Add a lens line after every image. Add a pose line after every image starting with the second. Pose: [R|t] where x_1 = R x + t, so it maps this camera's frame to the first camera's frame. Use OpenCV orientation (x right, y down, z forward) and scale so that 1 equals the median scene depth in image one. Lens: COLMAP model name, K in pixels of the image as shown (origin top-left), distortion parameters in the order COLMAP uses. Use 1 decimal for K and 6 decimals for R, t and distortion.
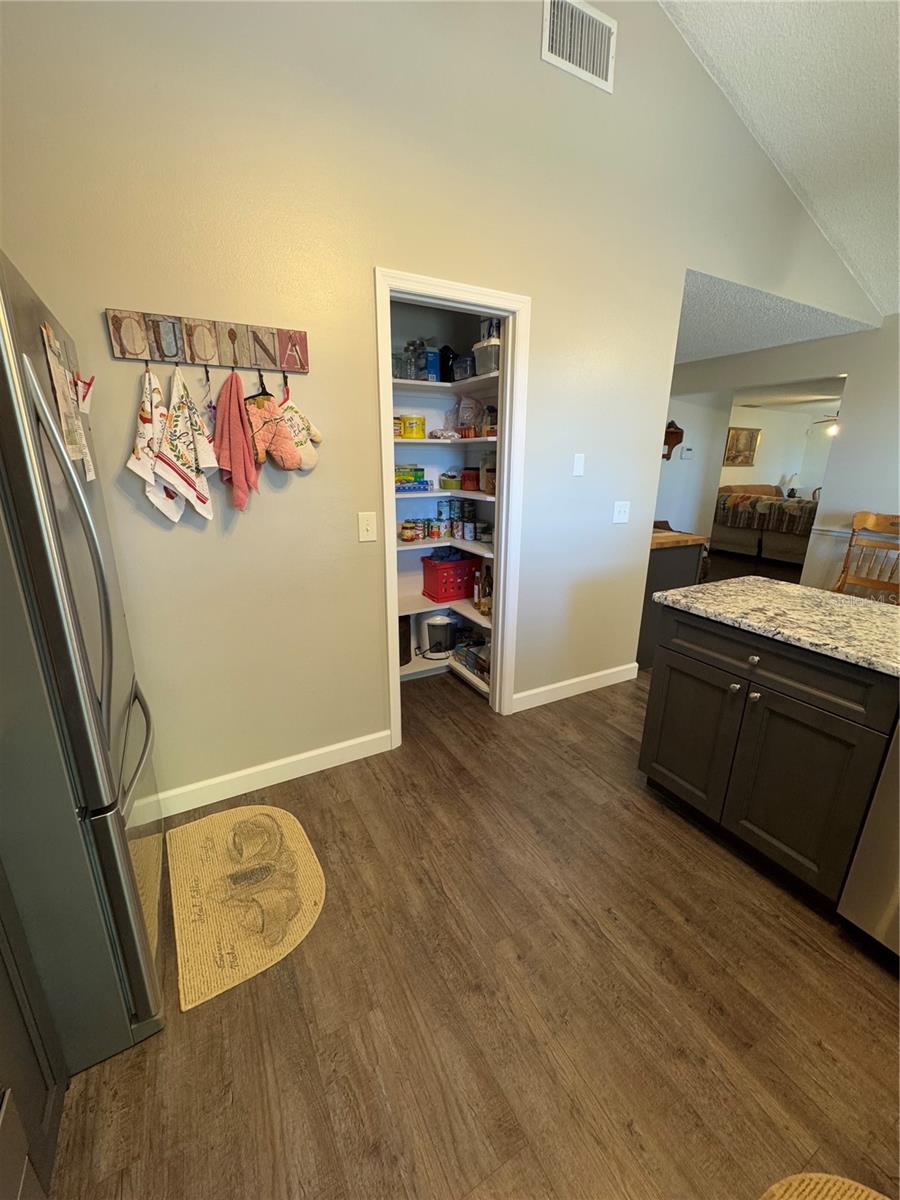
lens RADIAL K [[480.6, 0, 450.0], [0, 480.6, 600.0], [0, 0, 1]] dist [-0.002710, -0.000122]
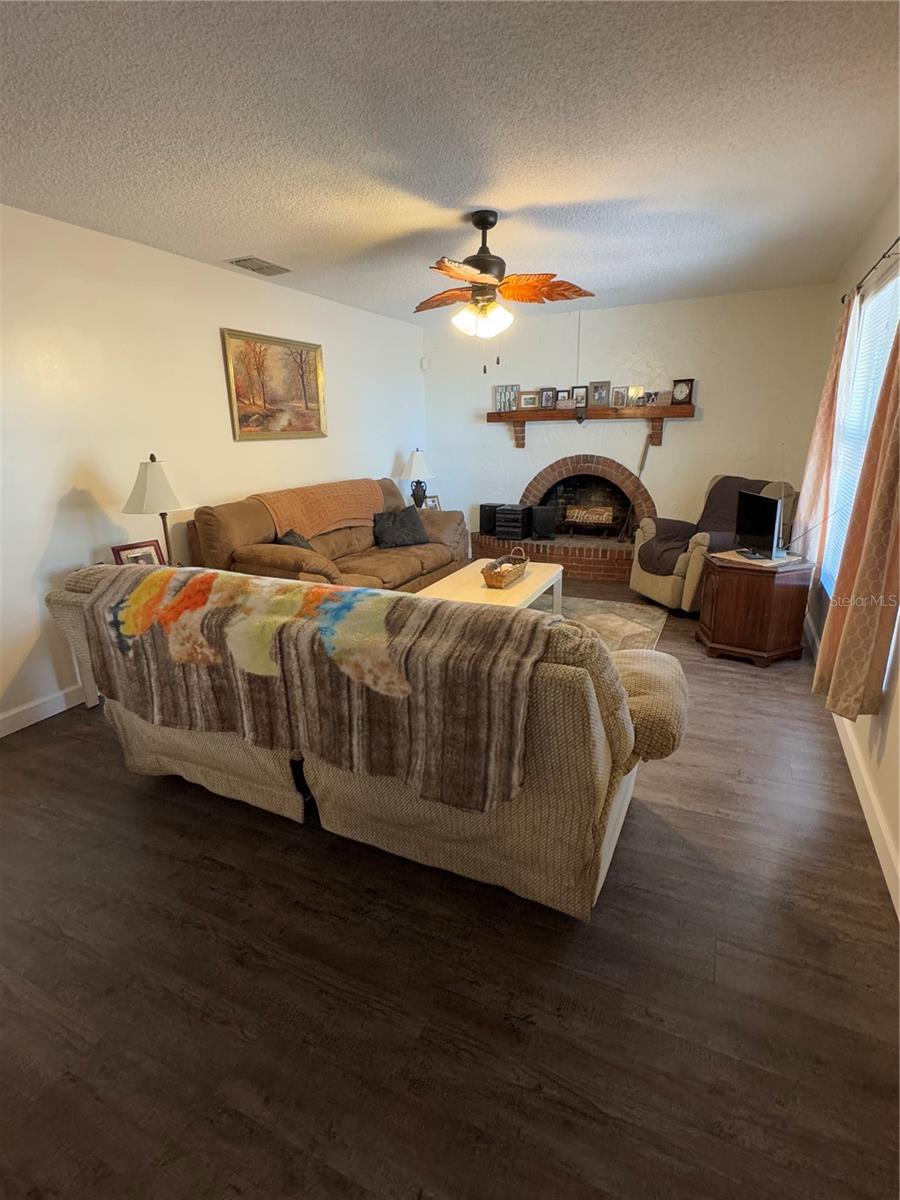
lens RADIAL K [[591.2, 0, 450.0], [0, 591.2, 600.0], [0, 0, 1]] dist [0.001026, 0.000245]
pose [[0.811053, -0.193507, 0.552039, 0.439292], [0.199740, 0.978594, 0.049572, -0.155150], [-0.549815, 0.070059, 0.832343, 0.563526]]
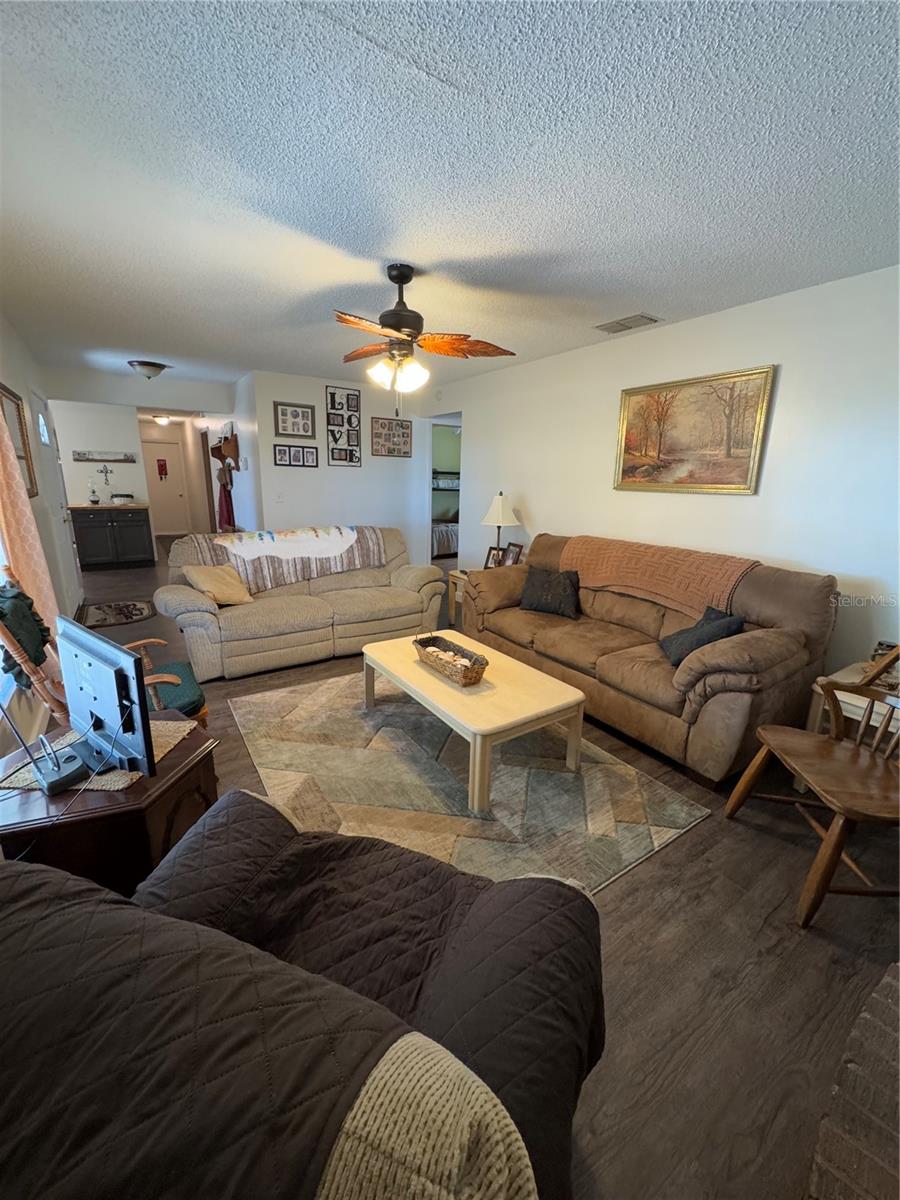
lens RADIAL K [[480.6, 0, 450.0], [0, 480.6, 600.0], [0, 0, 1]] dist [-0.002710, -0.000122]
pose [[0.085905, 0.231767, -0.968971, 0.979497], [-0.303300, 0.932488, 0.196151, -0.233025], [0.949015, 0.277038, 0.150401, 0.847334]]
